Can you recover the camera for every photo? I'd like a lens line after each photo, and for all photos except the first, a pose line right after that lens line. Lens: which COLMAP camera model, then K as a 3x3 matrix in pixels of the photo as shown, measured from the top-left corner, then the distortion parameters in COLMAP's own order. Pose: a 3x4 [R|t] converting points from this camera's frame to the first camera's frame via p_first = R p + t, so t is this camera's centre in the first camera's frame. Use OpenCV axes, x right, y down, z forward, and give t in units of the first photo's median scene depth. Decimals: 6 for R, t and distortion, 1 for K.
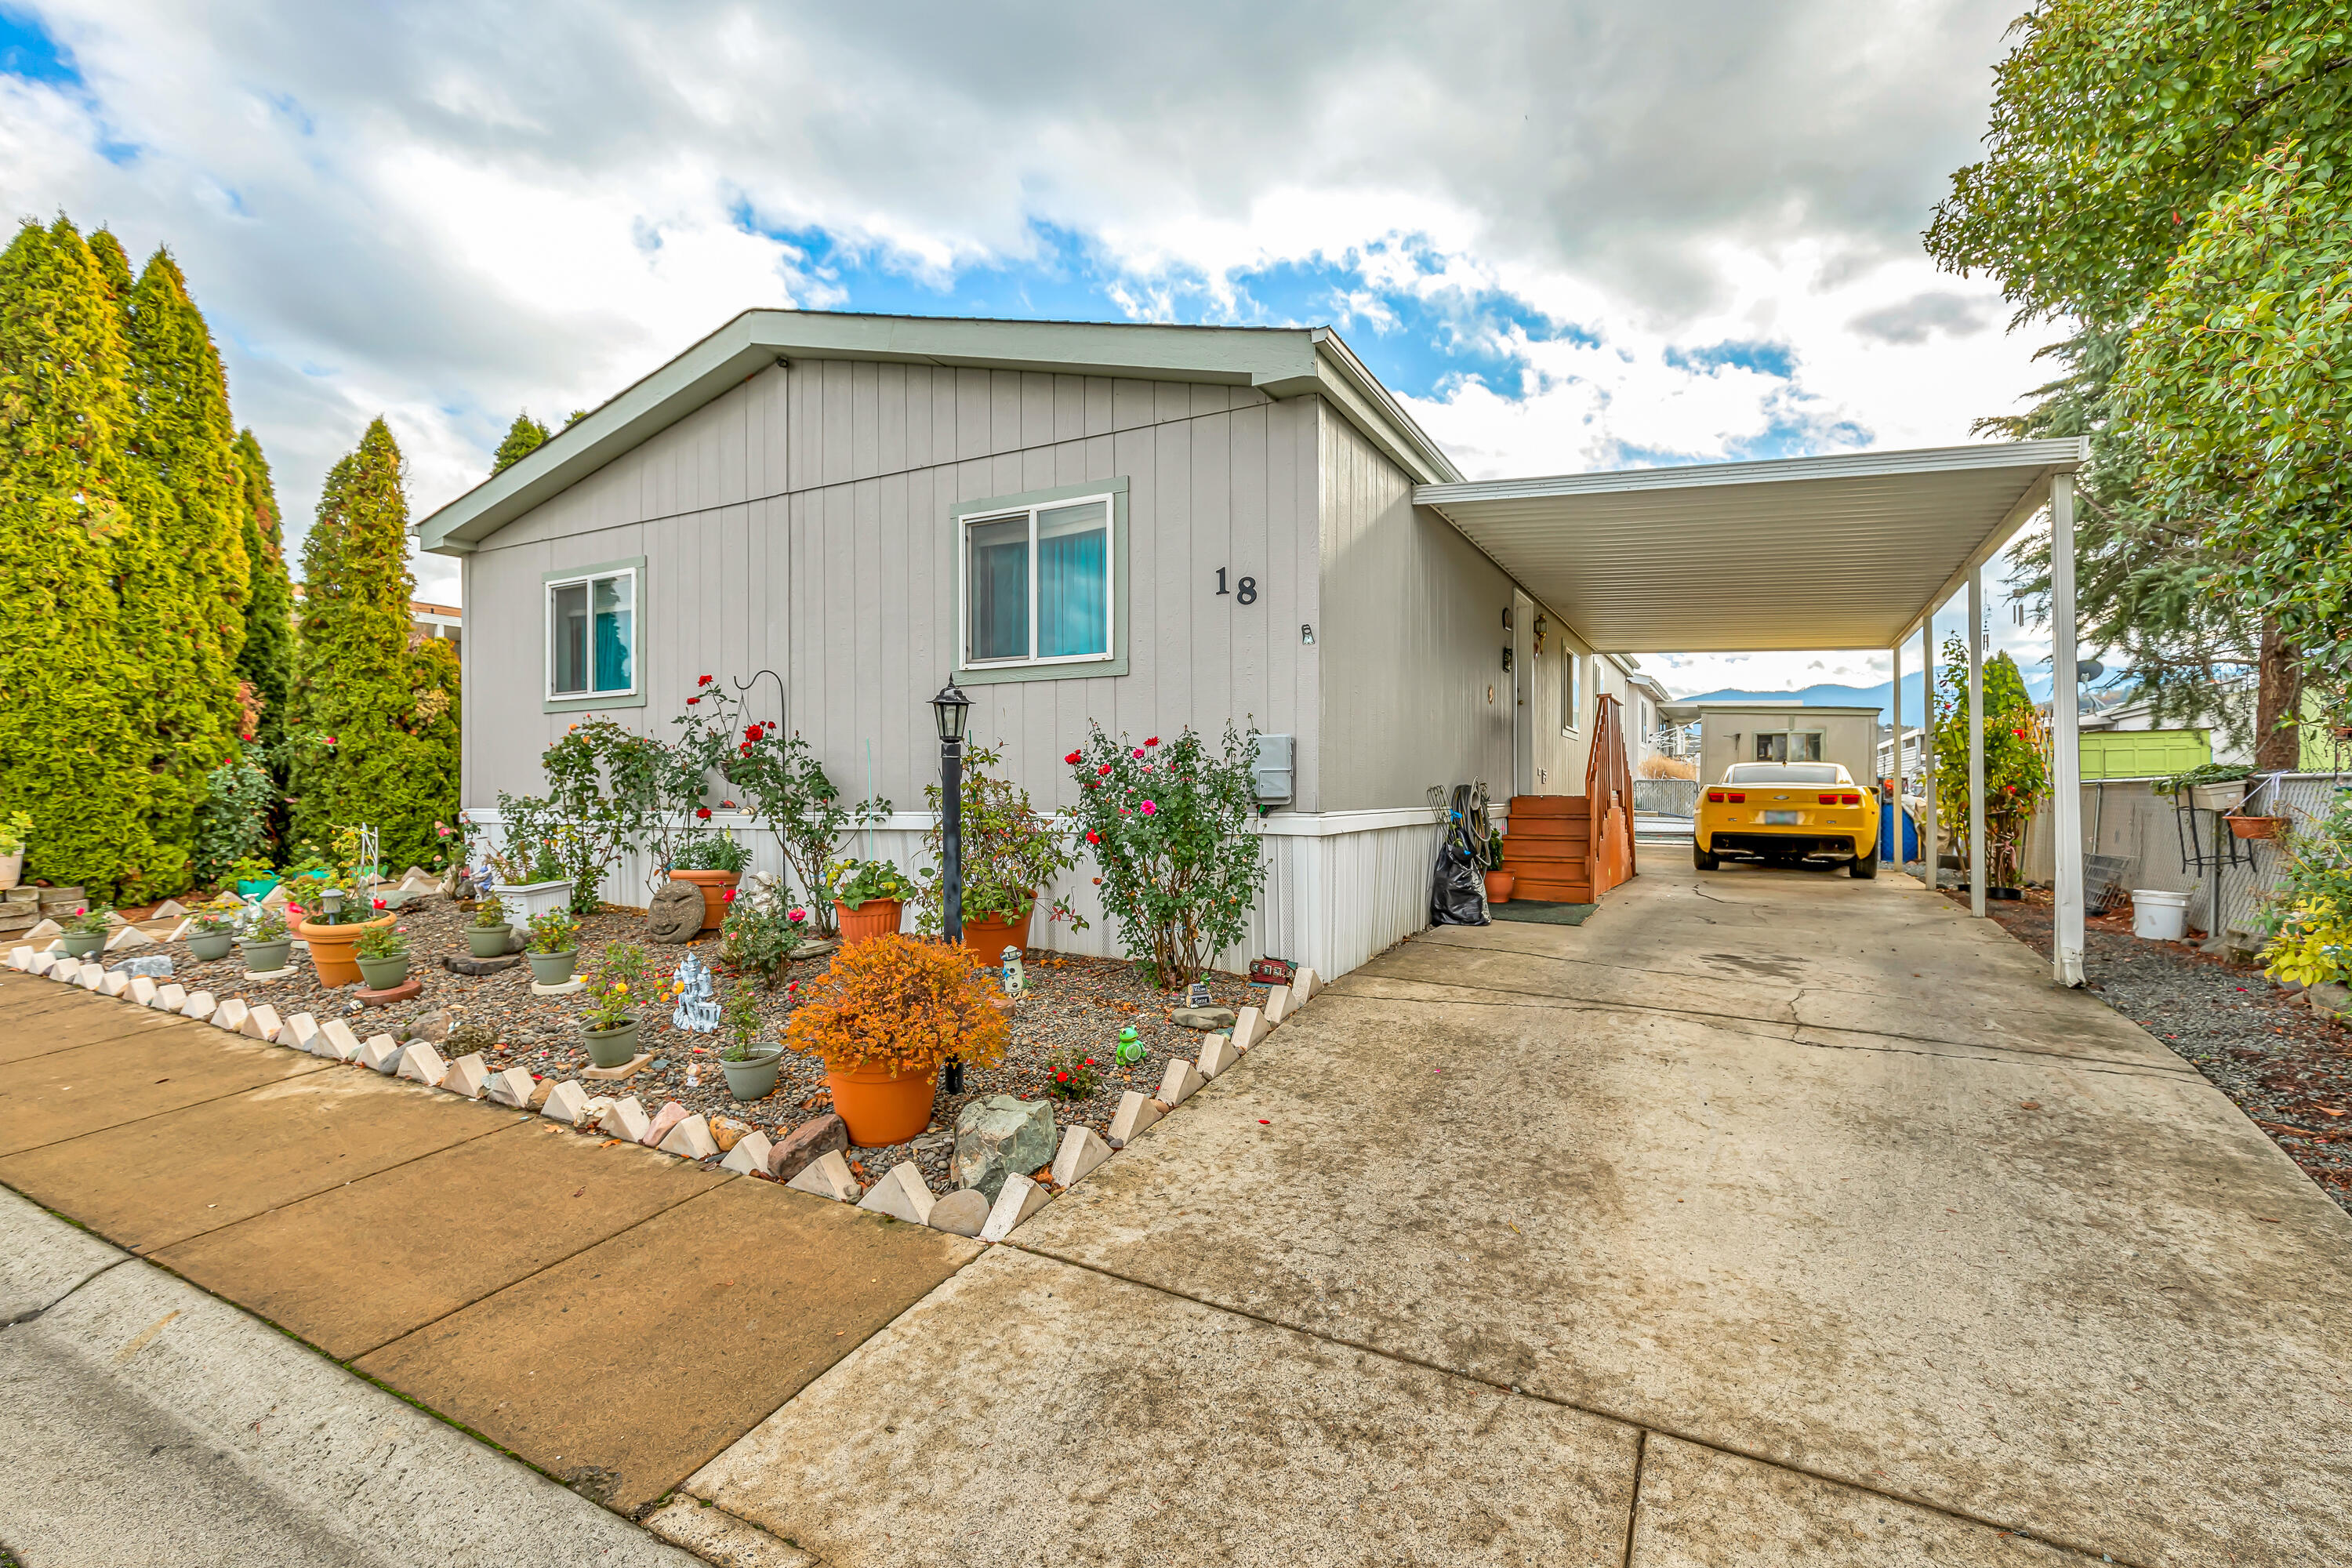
lens RADIAL K [[1085.1, 0, 1175.7], [0, 1085.1, 793.8], [0, 0, 1]] dist [0.003186, 0.000415]
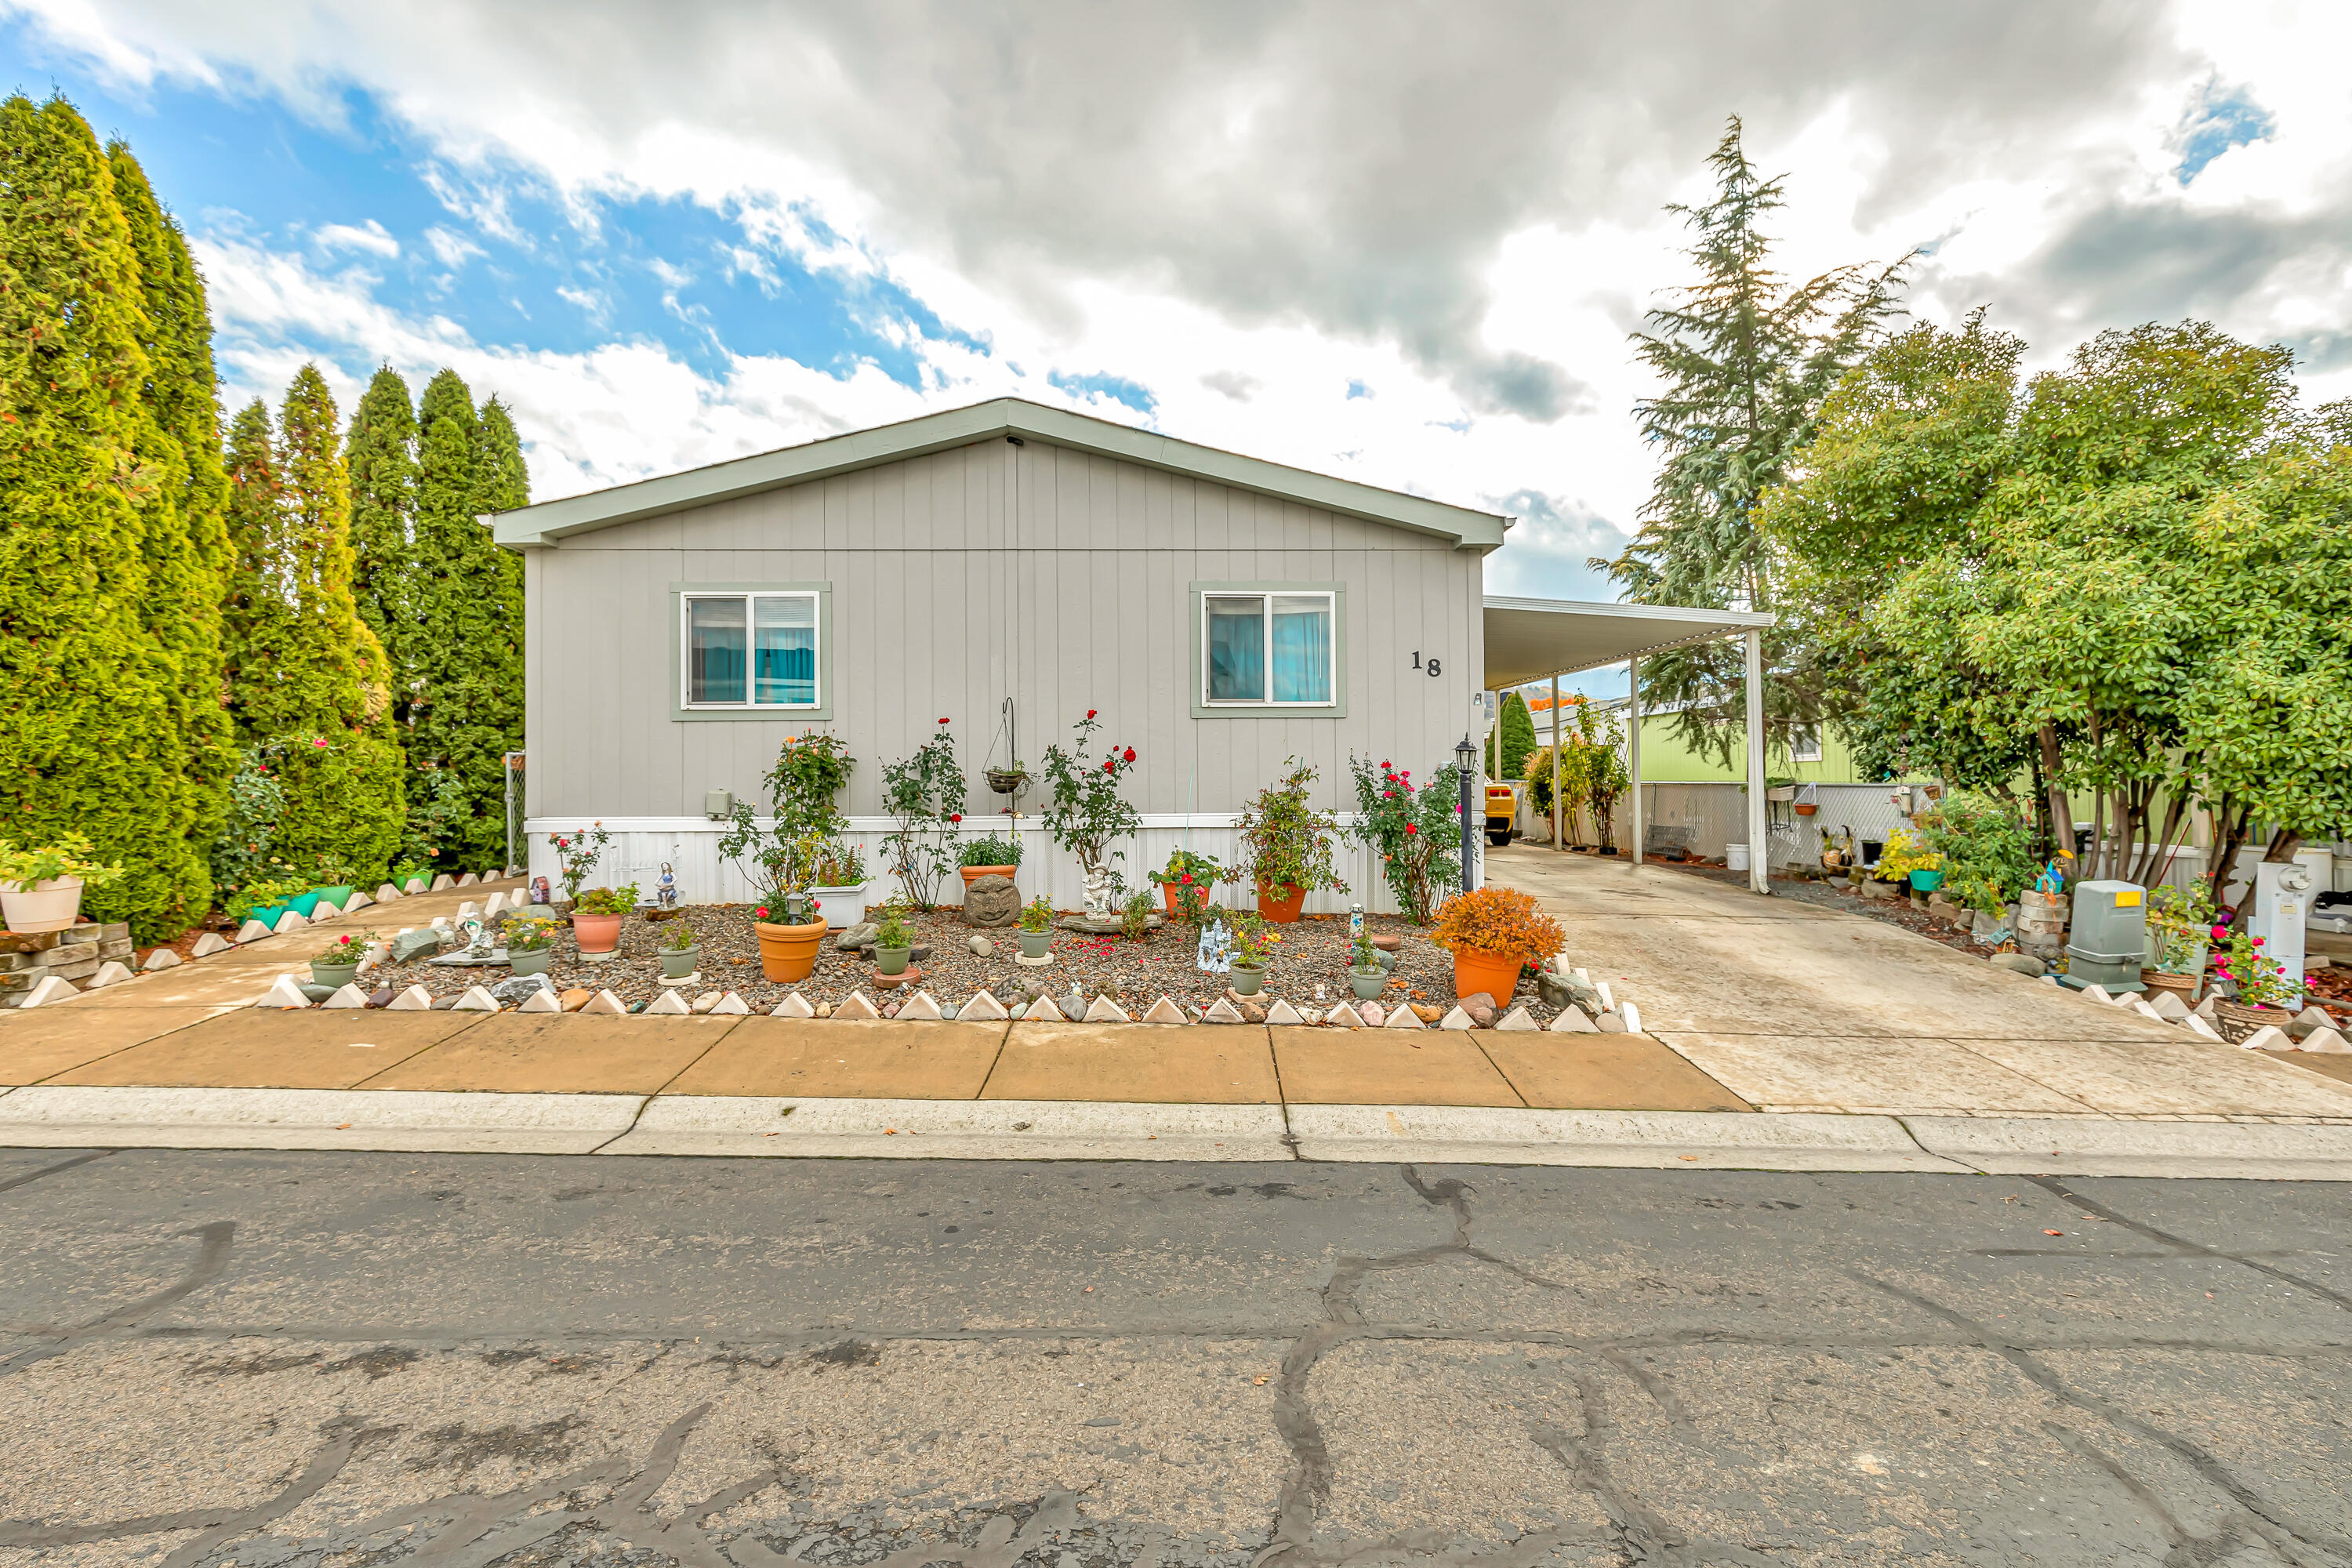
lens RADIAL K [[1085.1, 0, 1174.7], [0, 1085.1, 772.9], [0, 0, 1]] dist [0.003186, 0.000415]
pose [[0.864301, 0.000413, 0.502976, -0.755523], [0.003831, 0.999965, -0.007404, -0.018821], [-0.502961, 0.008326, 0.864269, -0.114771]]
